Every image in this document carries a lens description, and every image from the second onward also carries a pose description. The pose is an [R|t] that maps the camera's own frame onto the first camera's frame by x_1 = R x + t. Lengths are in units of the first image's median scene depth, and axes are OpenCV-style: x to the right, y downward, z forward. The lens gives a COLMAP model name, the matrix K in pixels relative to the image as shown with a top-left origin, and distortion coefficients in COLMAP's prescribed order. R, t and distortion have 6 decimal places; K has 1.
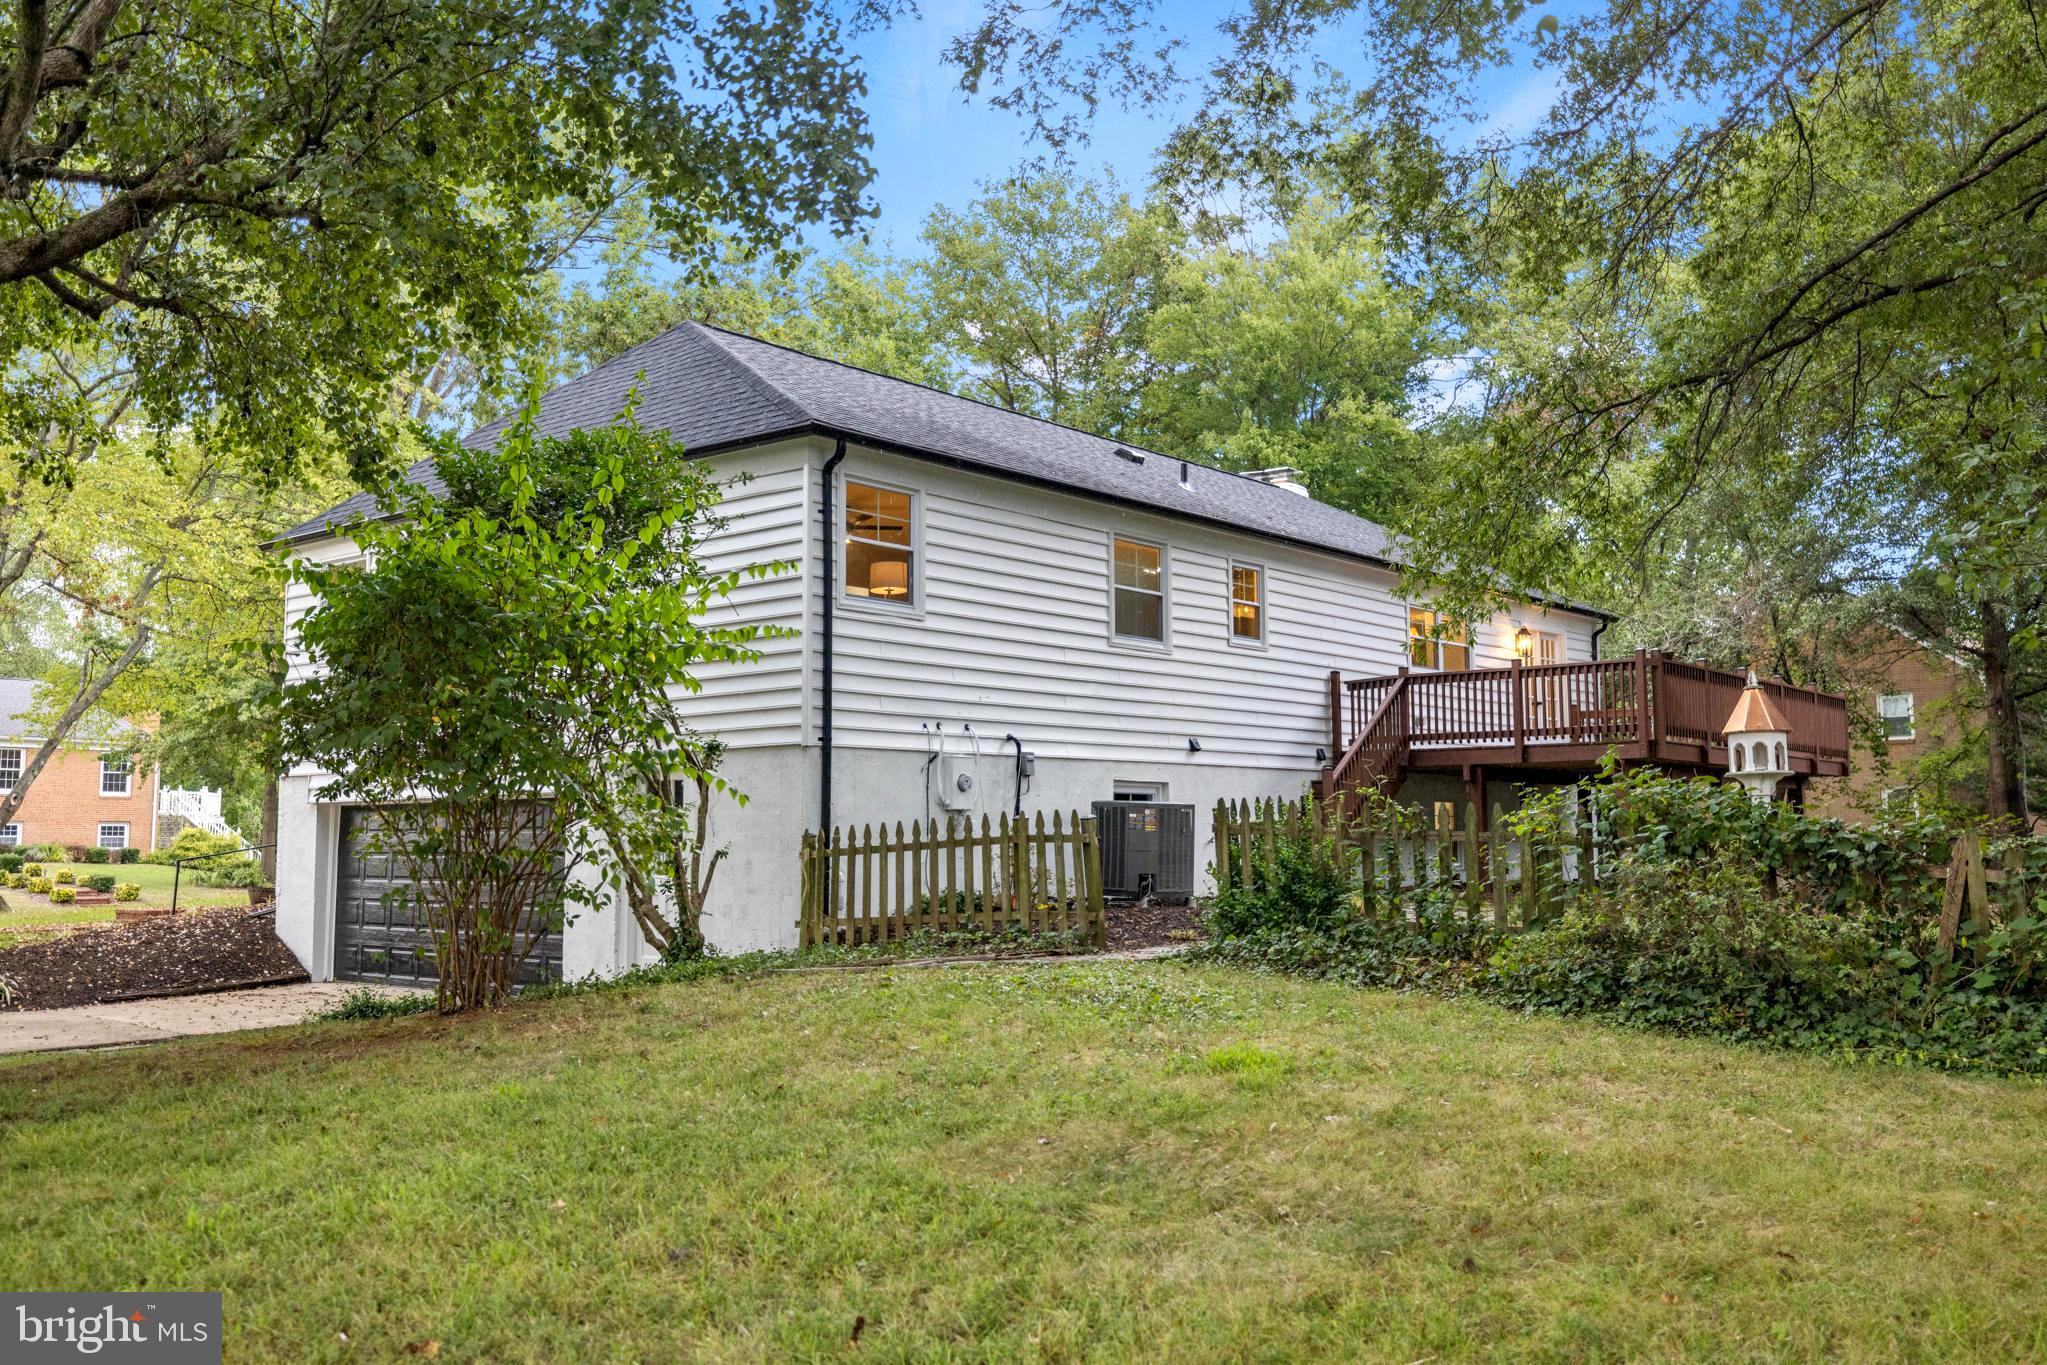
lens RADIAL K [[1802.4, 0, 1025.3], [0, 1802.4, 670.9], [0, 0, 1]] dist [-0.020012, 0.010679]
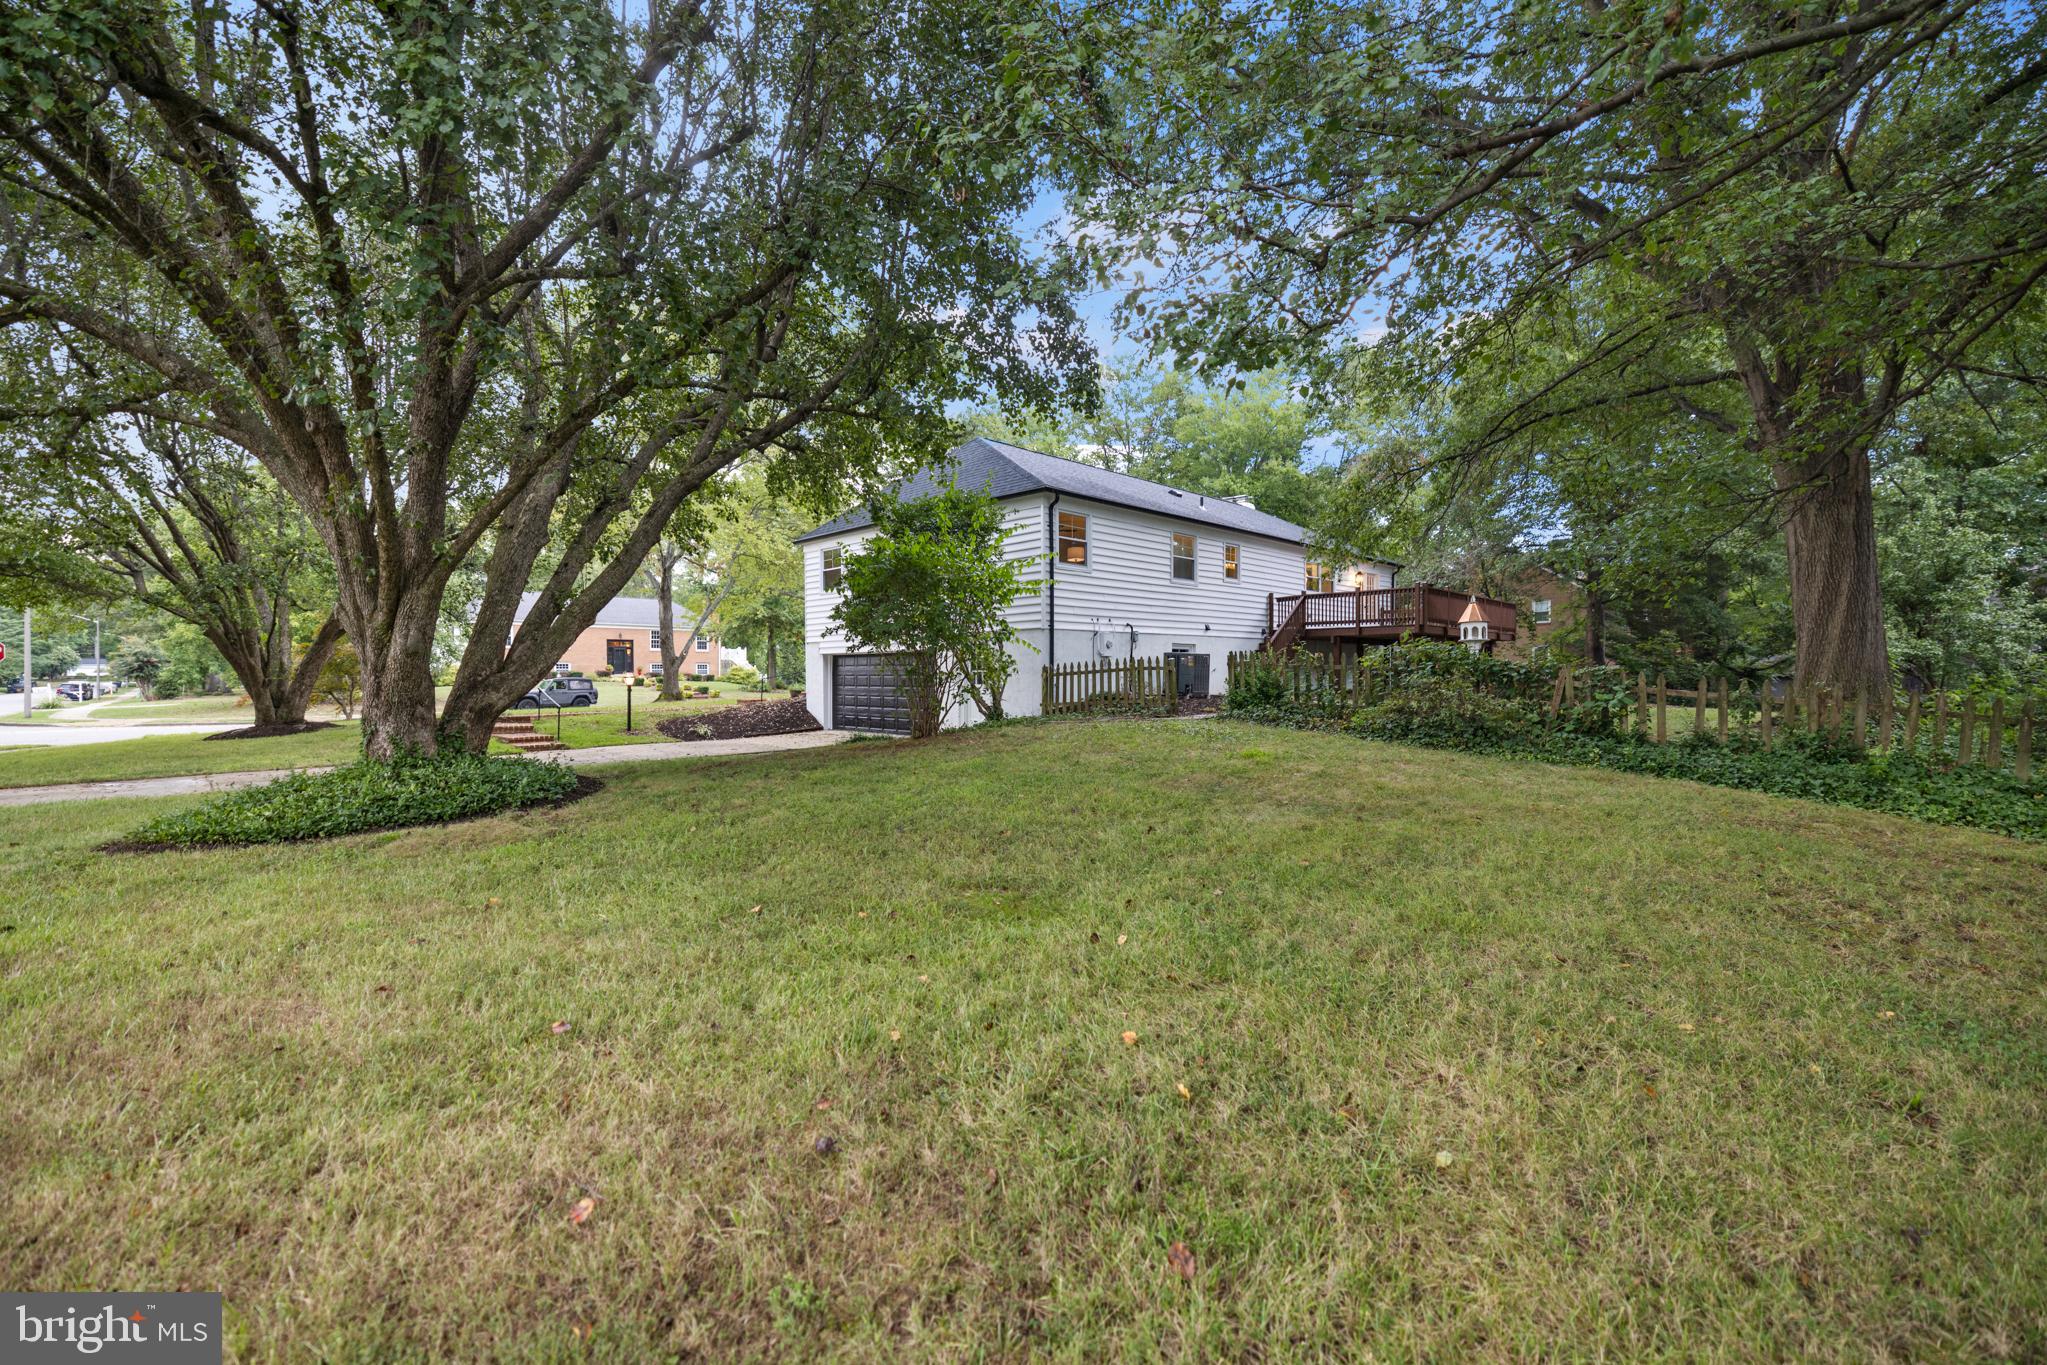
lens RADIAL K [[858.1, 0, 1015.8], [0, 858.1, 693.8], [0, 0, 1]] dist [-0.011821, 0.000002]
pose [[0.995061, 0.003625, -0.099204, -0.043609], [0.008227, 0.992884, 0.118797, -0.006275], [0.098929, -0.119027, 0.987950, -0.096962]]
